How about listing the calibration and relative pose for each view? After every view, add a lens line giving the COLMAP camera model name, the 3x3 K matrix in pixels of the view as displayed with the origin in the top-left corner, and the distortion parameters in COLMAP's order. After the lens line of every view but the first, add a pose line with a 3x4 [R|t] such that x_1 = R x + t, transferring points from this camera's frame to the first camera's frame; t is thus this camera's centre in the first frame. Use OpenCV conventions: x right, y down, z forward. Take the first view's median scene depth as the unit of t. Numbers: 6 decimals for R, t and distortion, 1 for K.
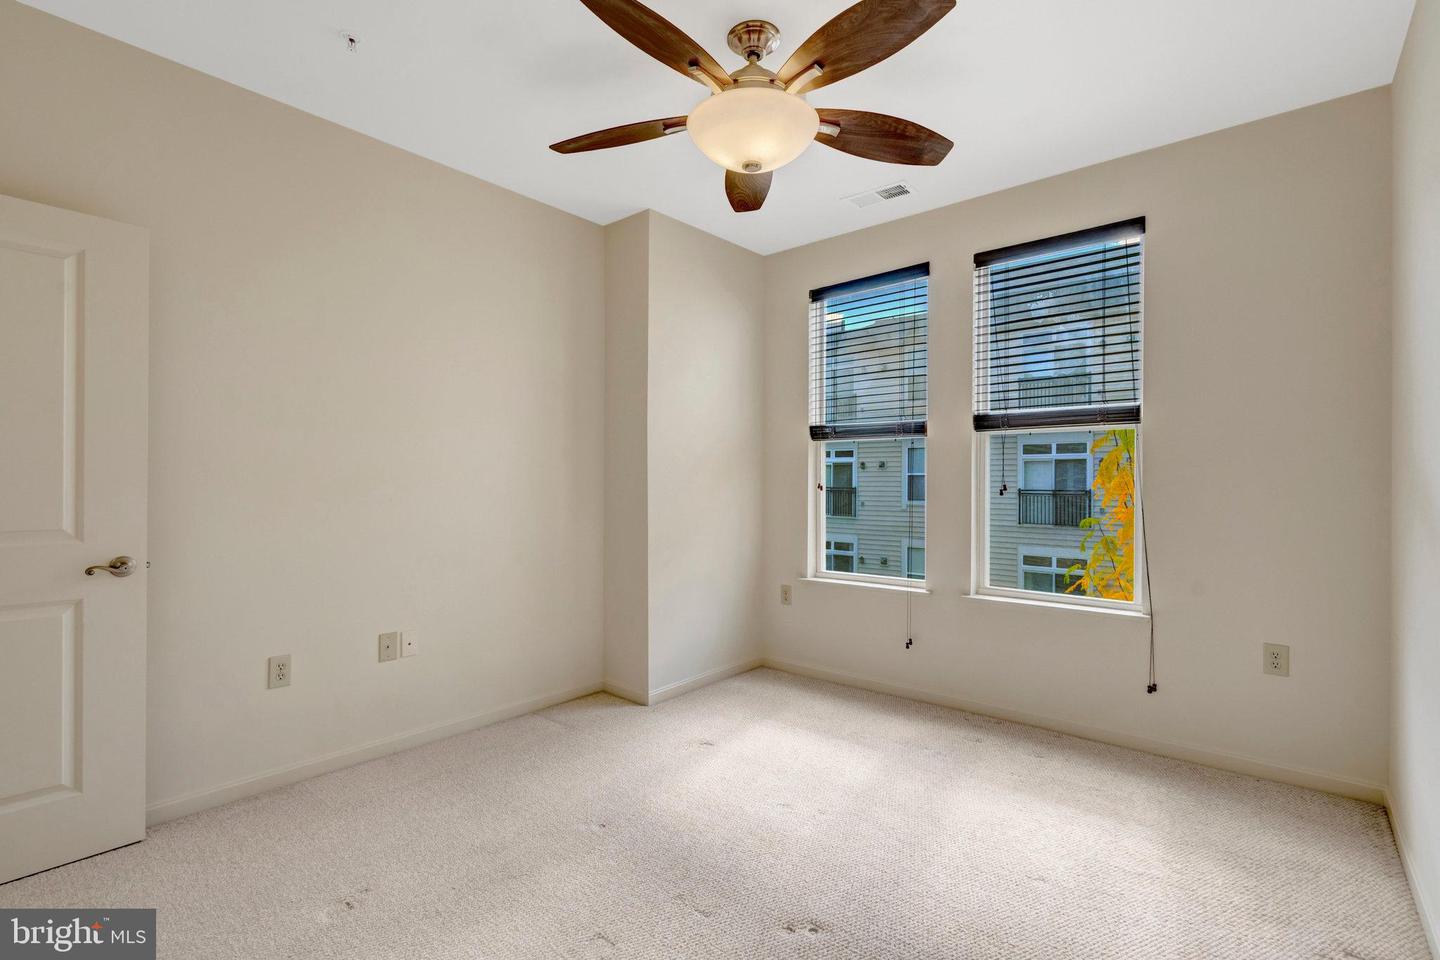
lens RADIAL K [[681.2, 0, 720.0], [0, 681.2, 480.0], [0, 0, 1]] dist [-0.000022, 0.000213]
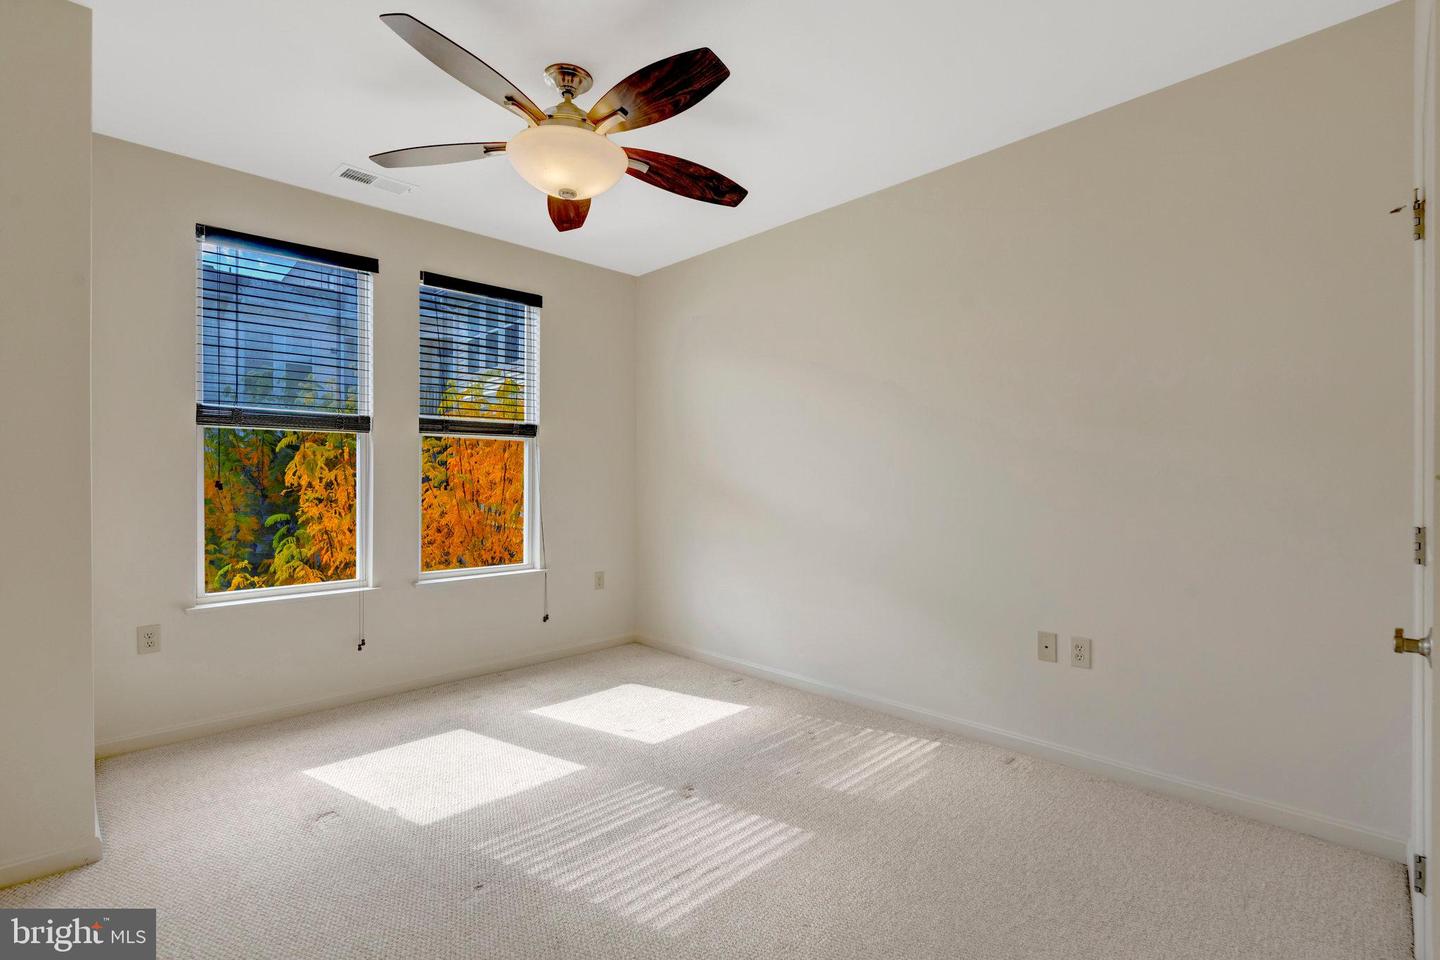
lens RADIAL K [[681.2, 0, 720.0], [0, 681.2, 480.0], [0, 0, 1]] dist [-0.000022, 0.000213]
pose [[0.051854, -0.001399, 0.998654, -0.776888], [-0.005340, 0.999984, 0.001678, 0.001012], [-0.998640, -0.005420, 0.051846, 0.514570]]
